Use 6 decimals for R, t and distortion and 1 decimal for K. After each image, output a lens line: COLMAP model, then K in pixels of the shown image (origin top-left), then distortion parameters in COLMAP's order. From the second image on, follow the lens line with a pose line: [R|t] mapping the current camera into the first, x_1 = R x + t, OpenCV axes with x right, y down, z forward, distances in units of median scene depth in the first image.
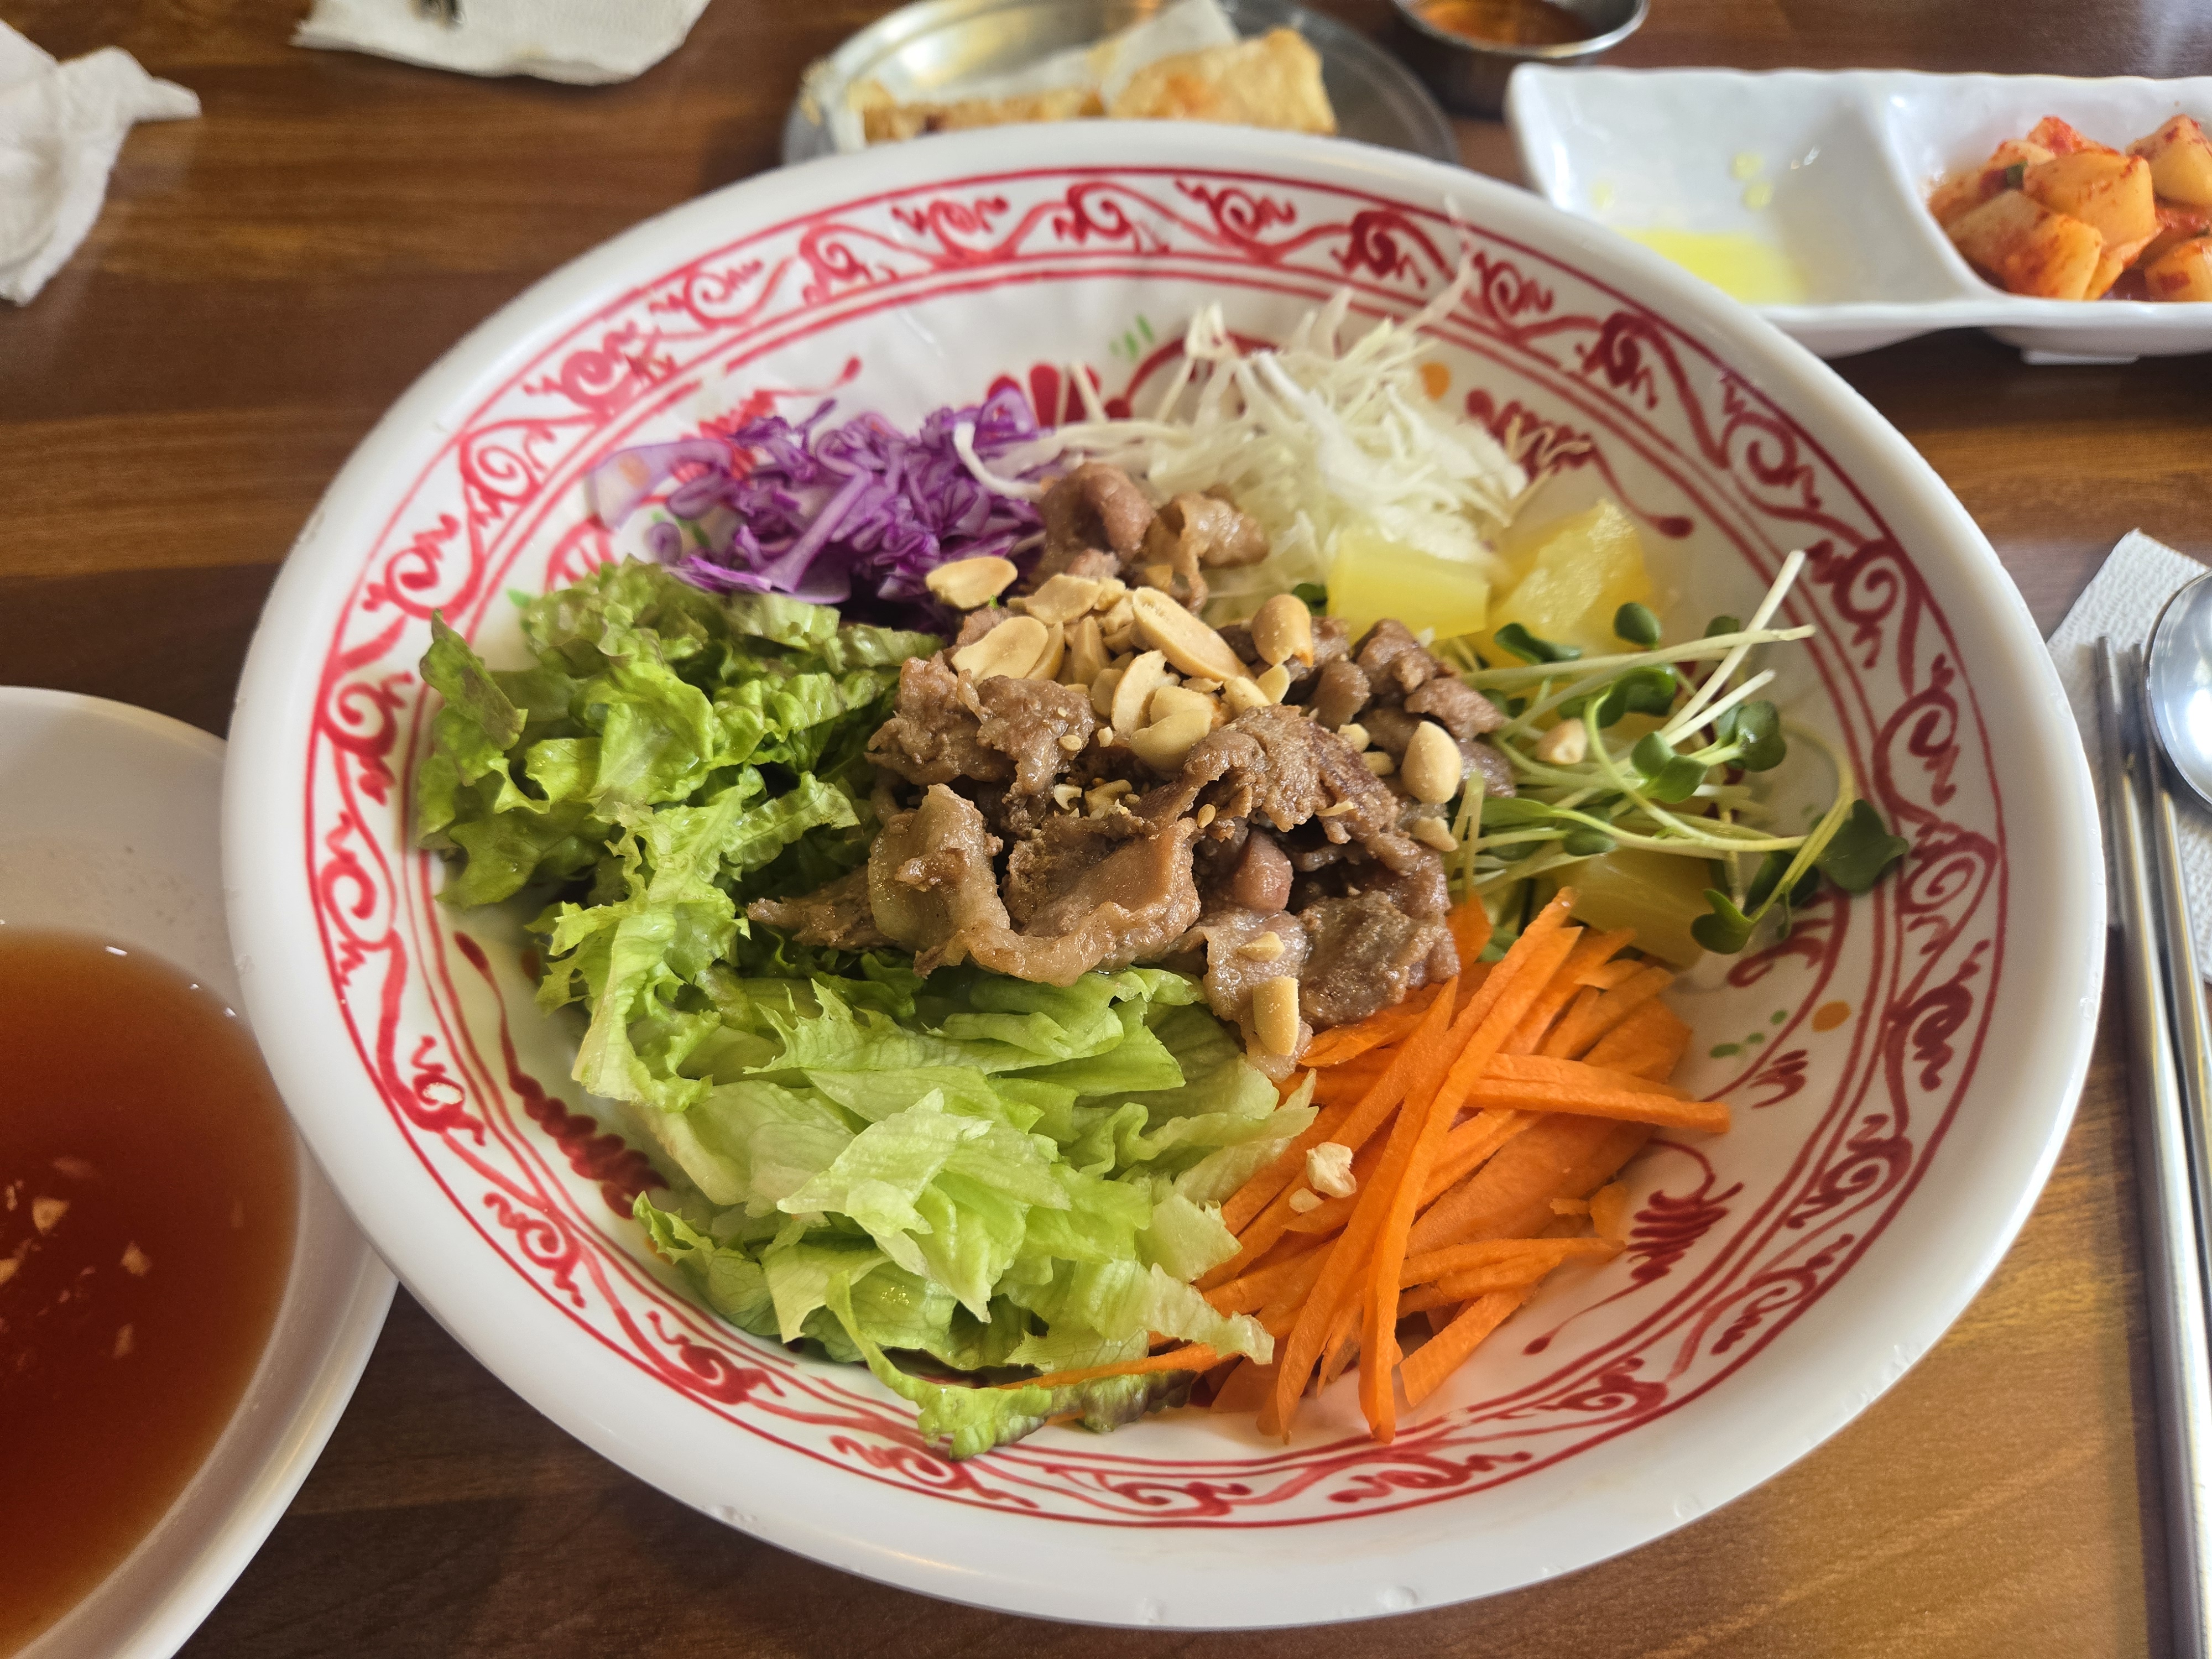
lens RADIAL K [[1482.5, 0, 1109.9], [0, 1482.5, 838.9], [0, 0, 1]] dist [0.012163, -0.009139]
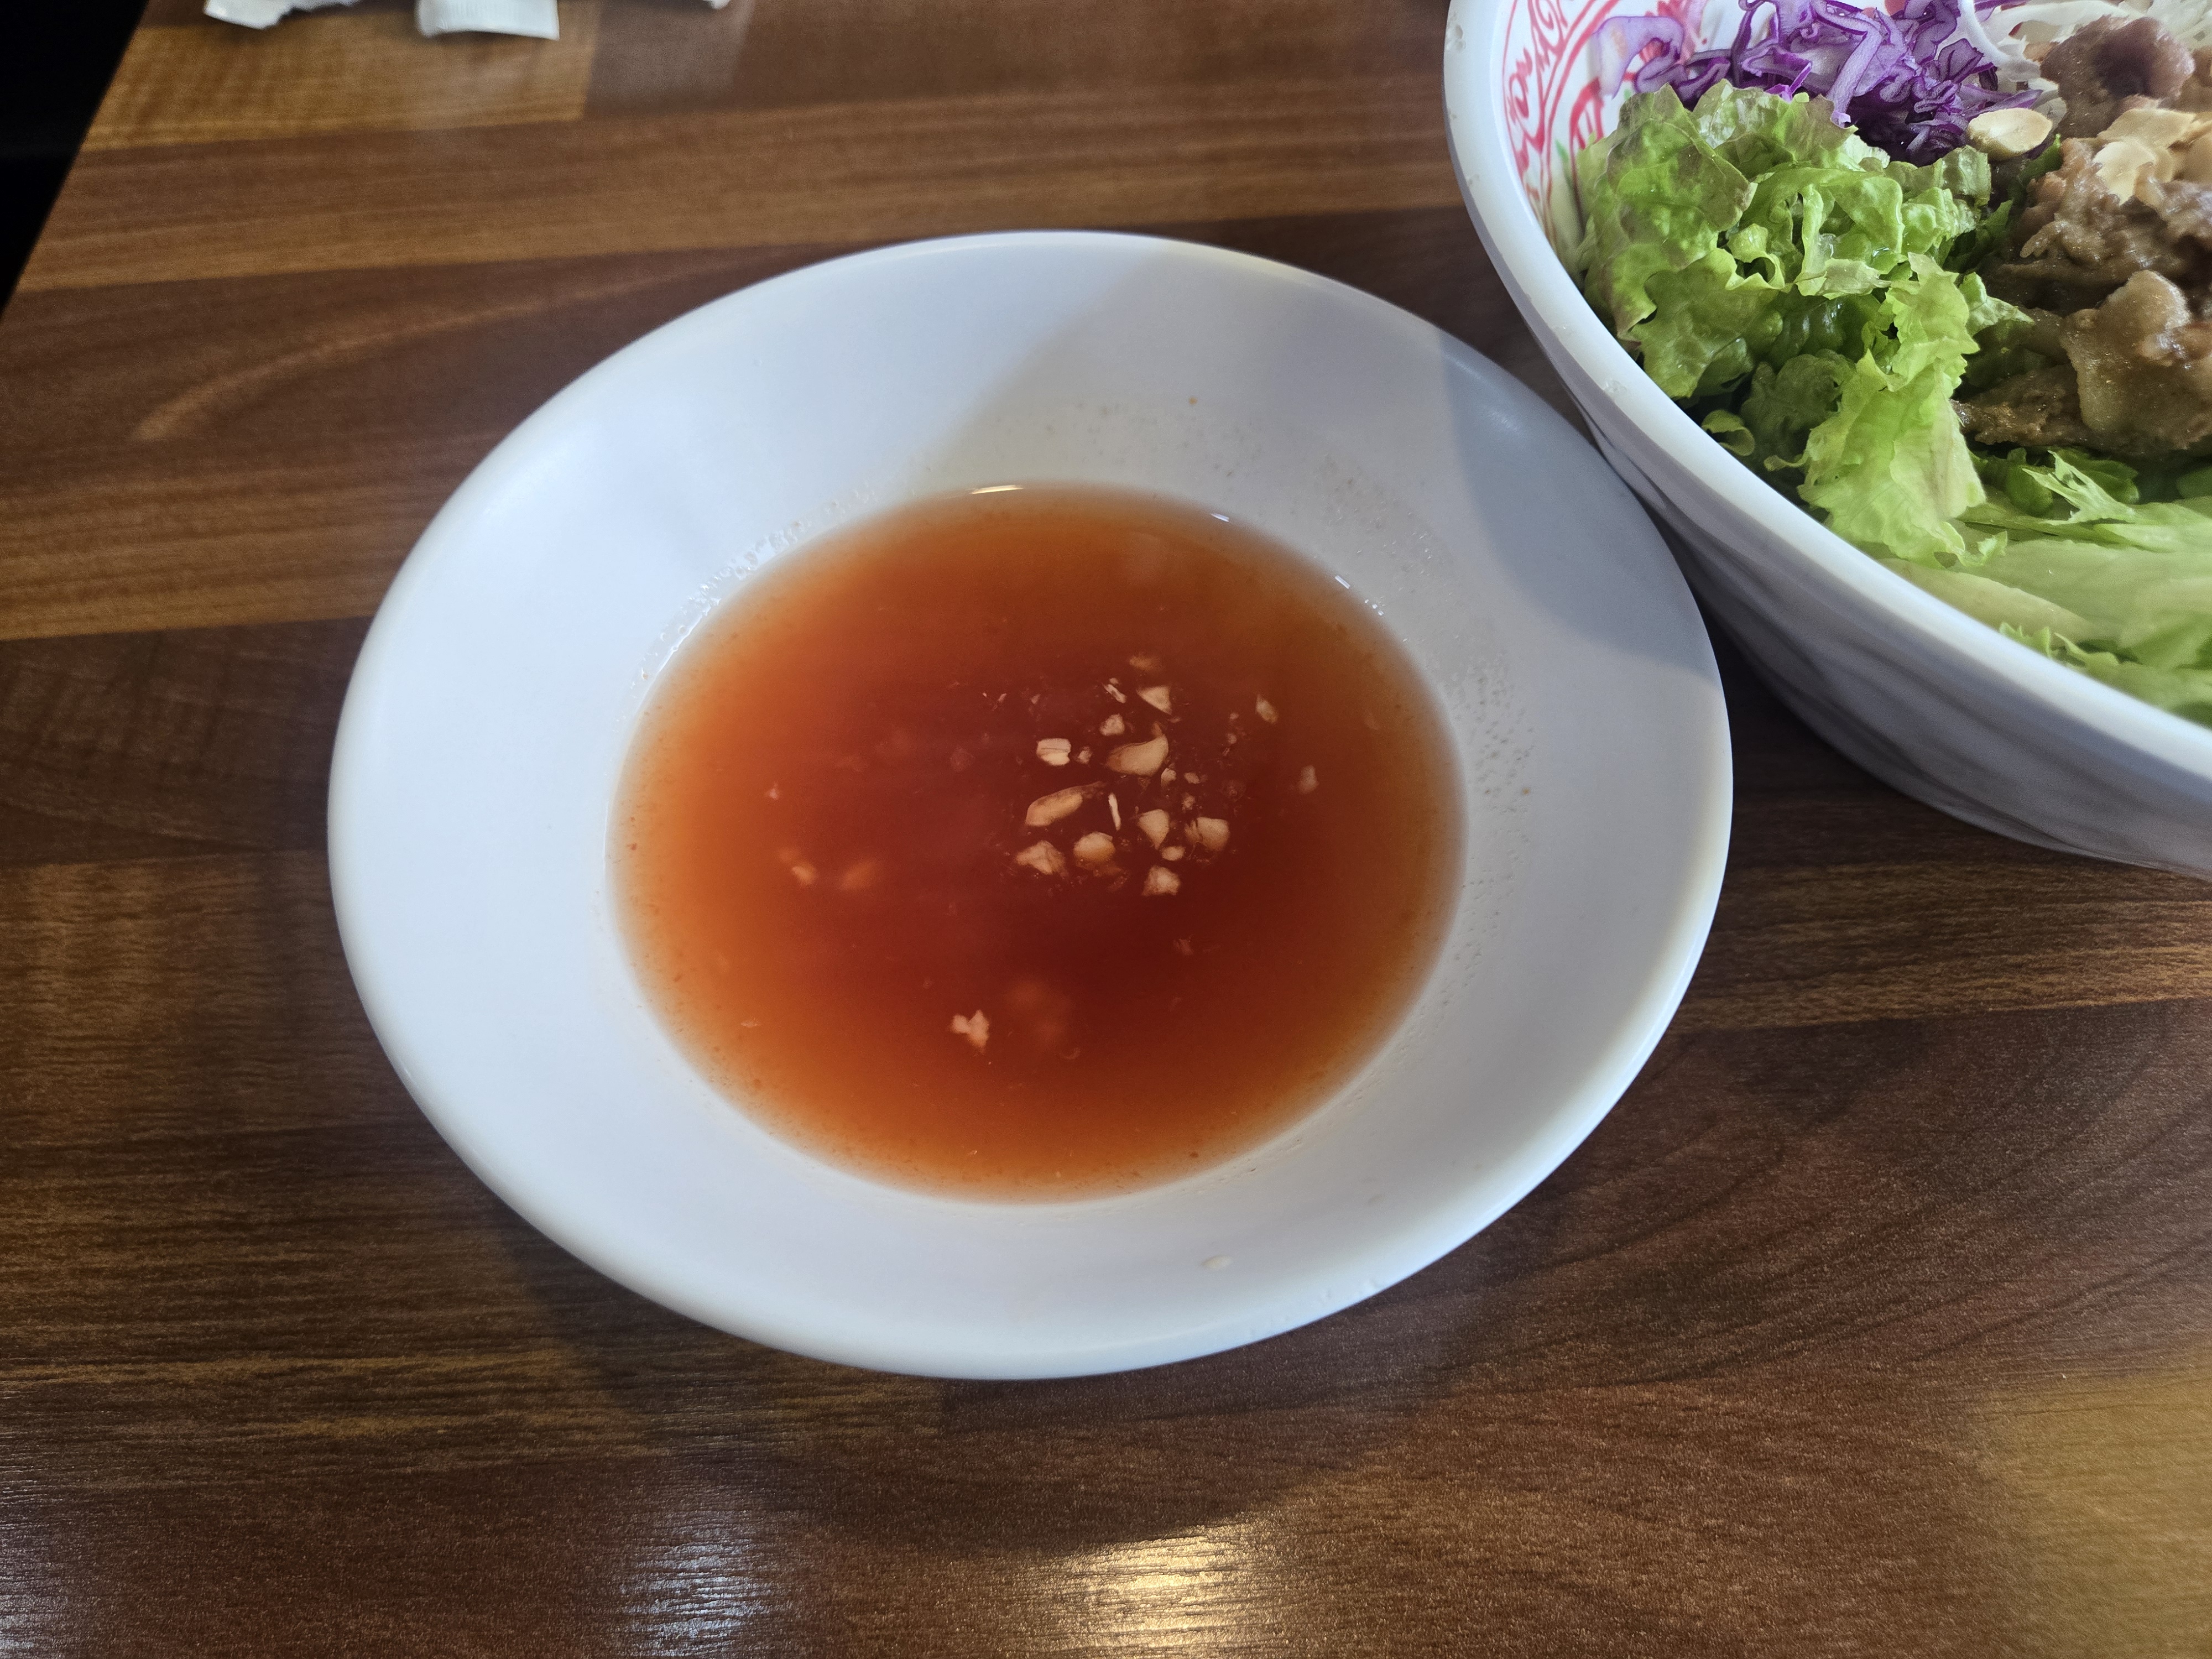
lens RADIAL K [[1482.5, 0, 1102.0], [0, 1482.5, 820.5], [0, 0, 1]] dist [0.012163, -0.009139]
pose [[0.999277, -0.001729, -0.037988, -0.660603], [0.002381, 0.999850, 0.017136, 0.264315], [0.037953, -0.017214, 0.999131, -0.007930]]
